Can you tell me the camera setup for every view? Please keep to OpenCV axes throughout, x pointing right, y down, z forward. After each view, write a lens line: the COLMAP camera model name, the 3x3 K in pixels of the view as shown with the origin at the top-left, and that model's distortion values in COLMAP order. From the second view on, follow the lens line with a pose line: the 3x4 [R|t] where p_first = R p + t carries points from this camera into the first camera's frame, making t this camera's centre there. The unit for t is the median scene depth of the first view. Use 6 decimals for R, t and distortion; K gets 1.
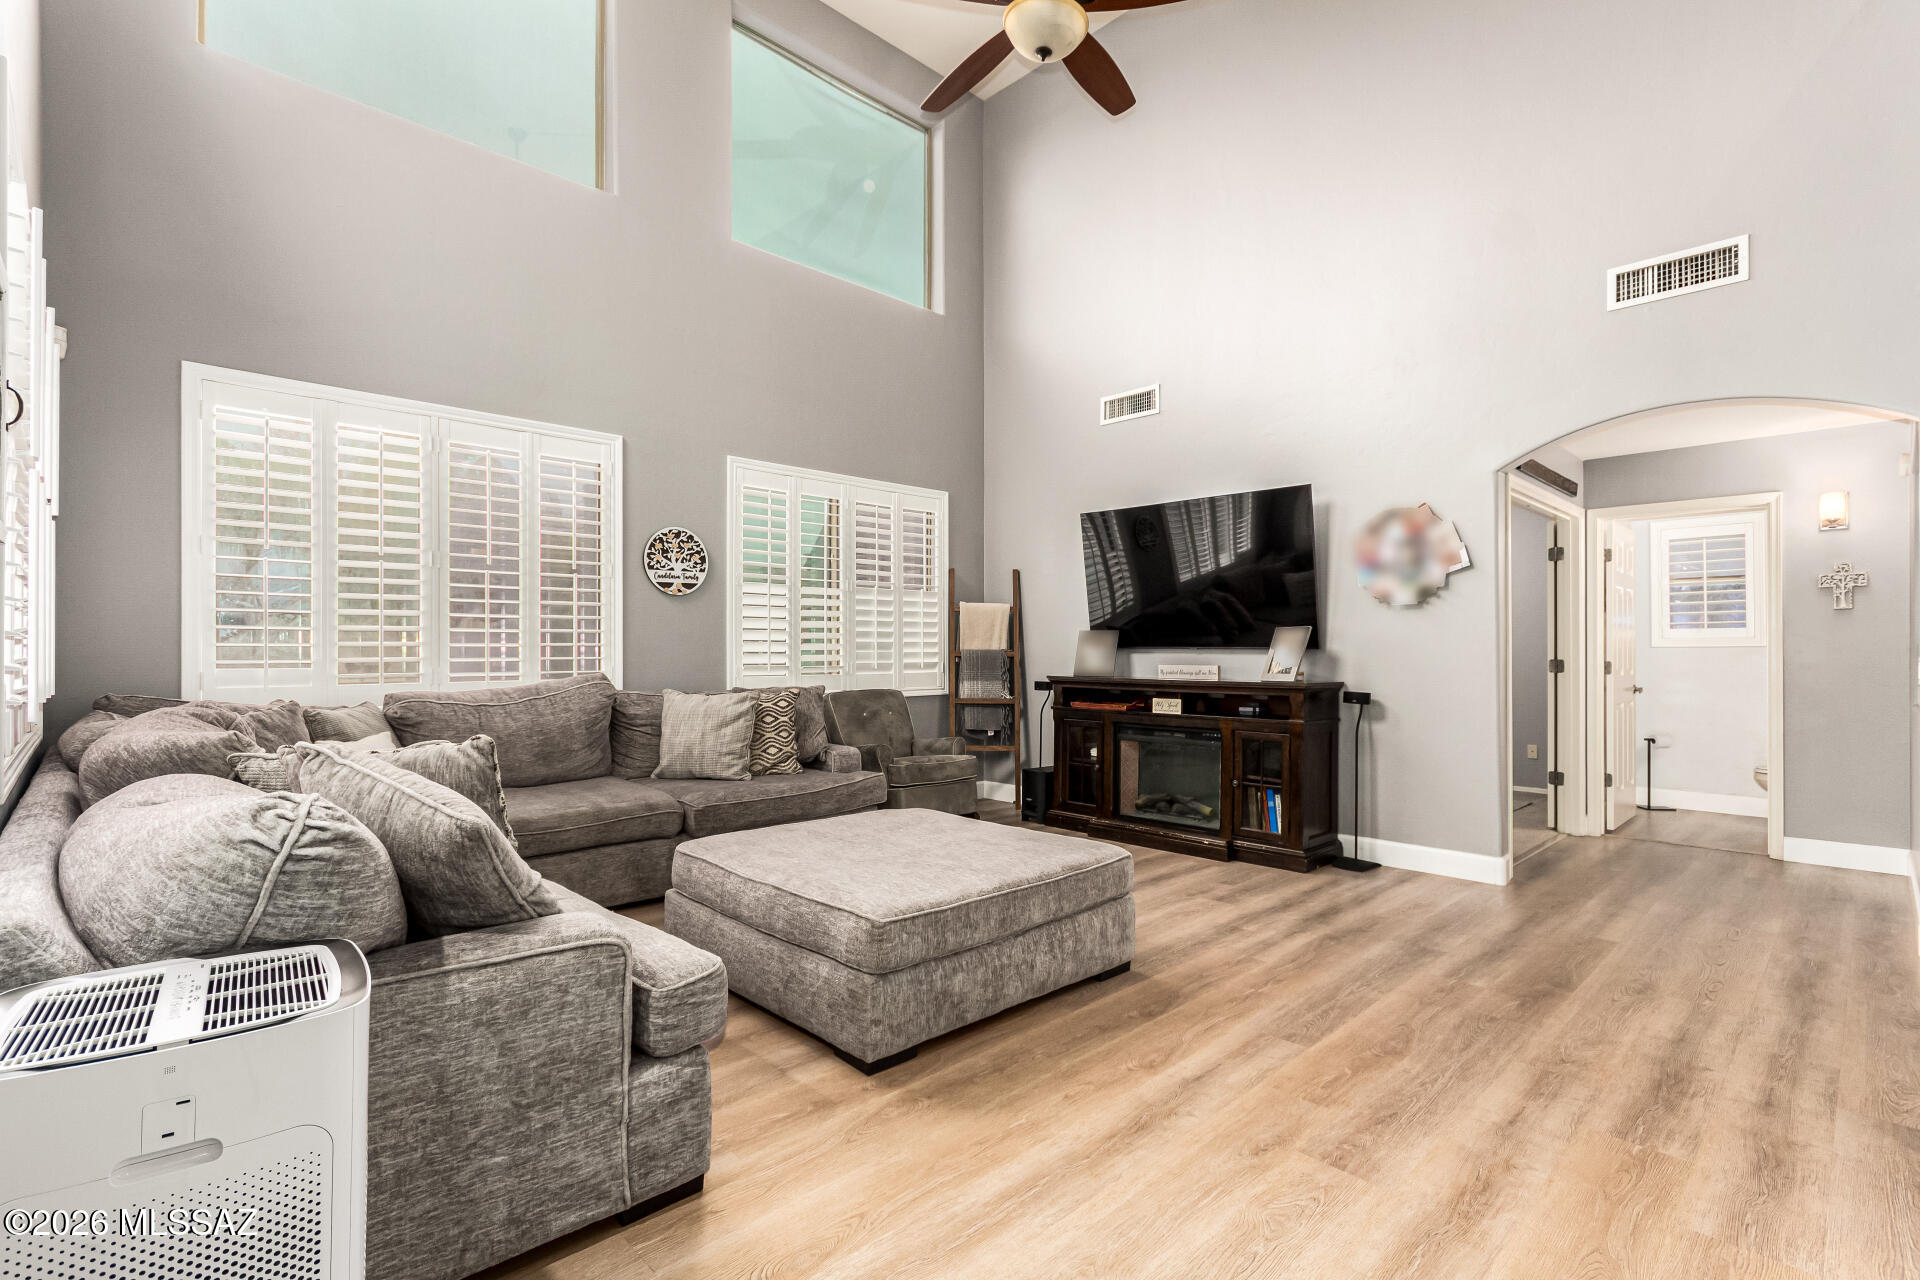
lens RADIAL K [[902.0, 0, 960.1], [0, 902.0, 645.6], [0, 0, 1]] dist [0.004500, 0.002272]
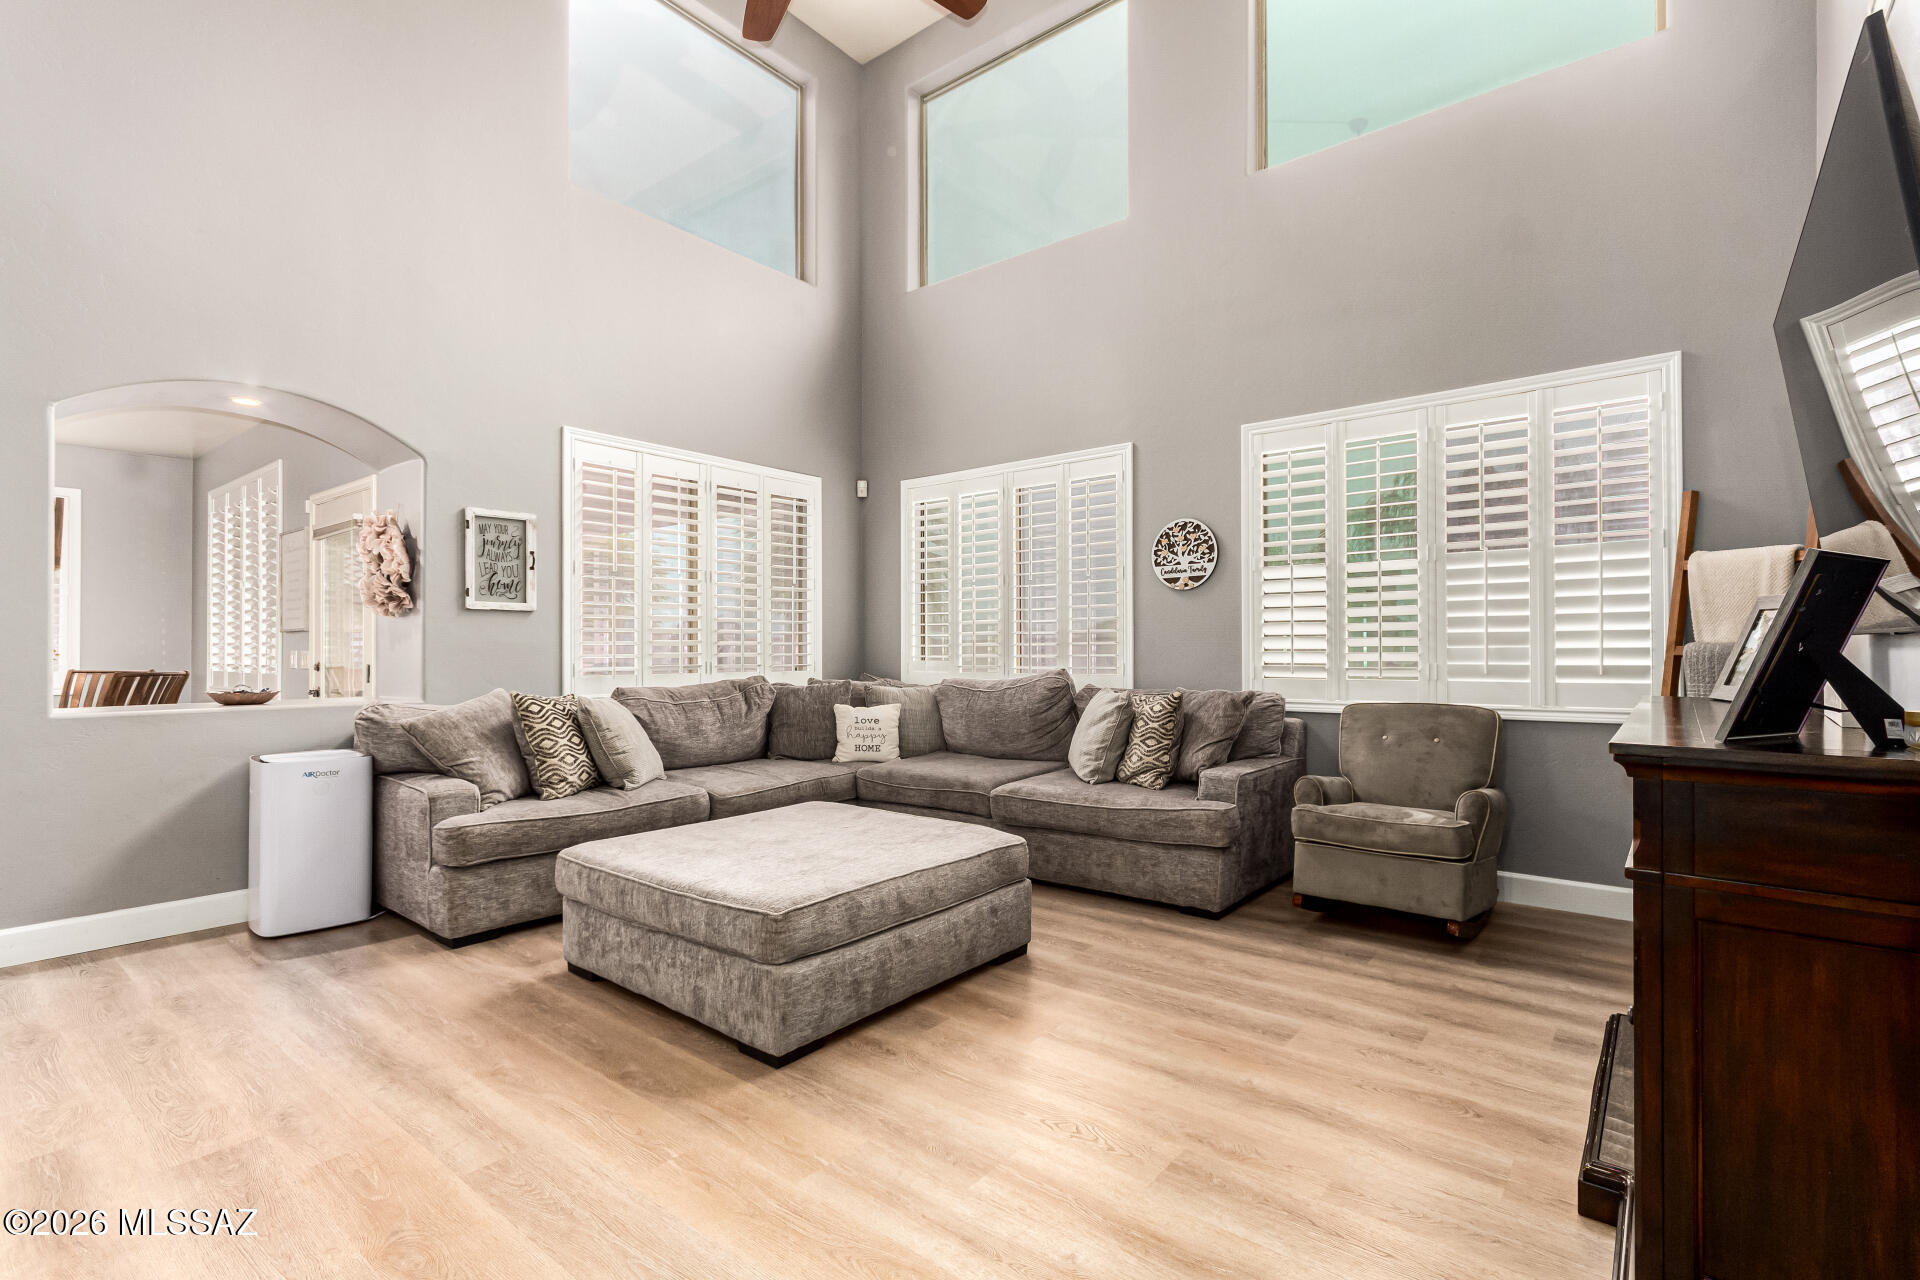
lens RADIAL K [[874.5, 0, 976.1], [0, 874.5, 647.8], [0, 0, 1]] dist [0.002776, 0.000667]
pose [[0.130064, -0.005423, -0.991491, 0.692787], [0.009084, 0.999950, -0.004277, 0.008897], [0.991464, -0.008450, 0.130107, 0.793934]]
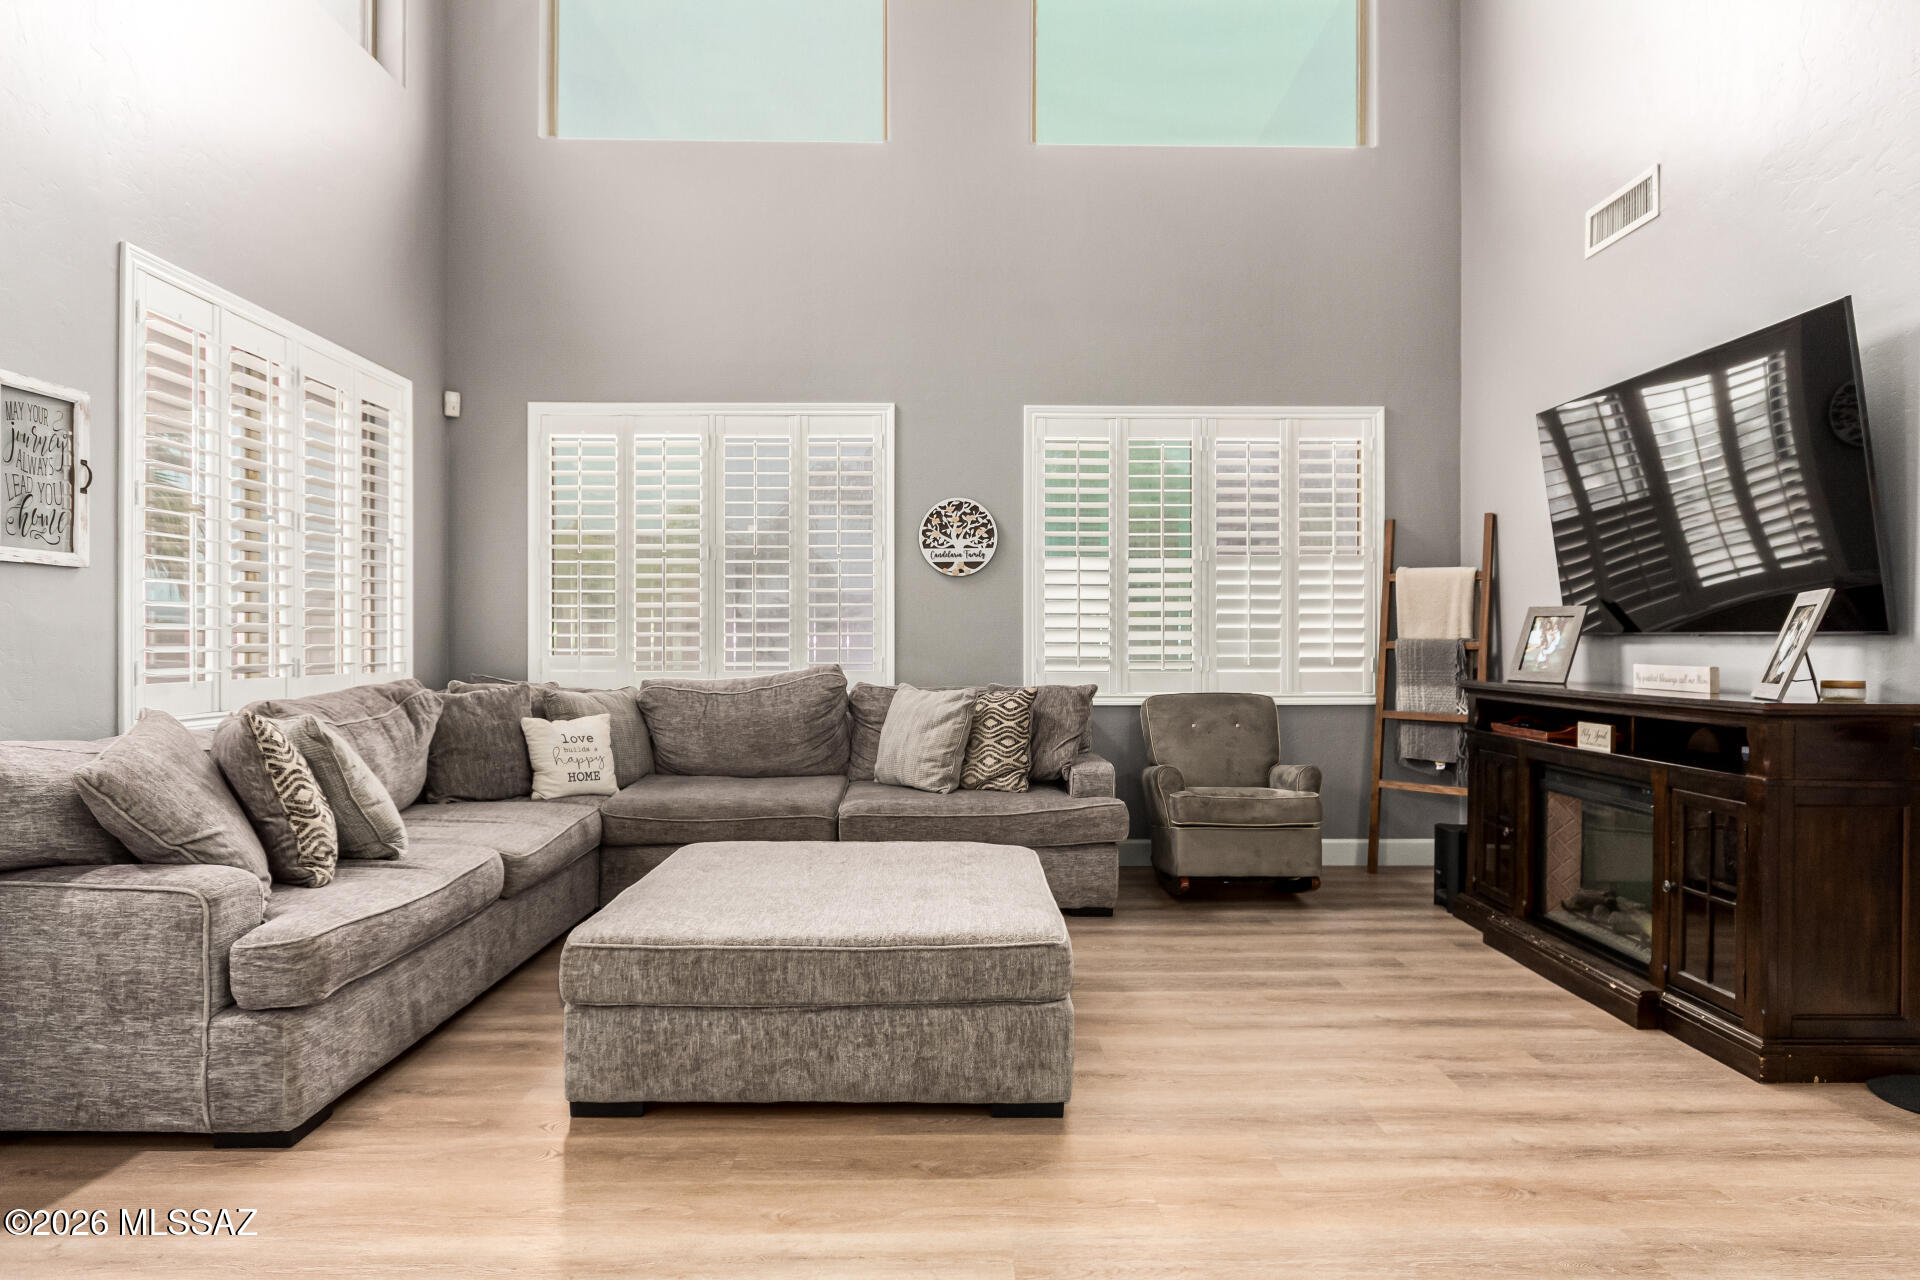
lens RADIAL K [[1125.7, 0, 958.7], [0, 1125.7, 645.6], [0, 0, 1]] dist [0.001768, -0.002747]
pose [[0.724919, 0.002060, -0.688831, 0.520239], [0.003379, 0.999973, 0.006546, 0.004472], [0.688825, -0.007073, 0.724893, 0.258060]]
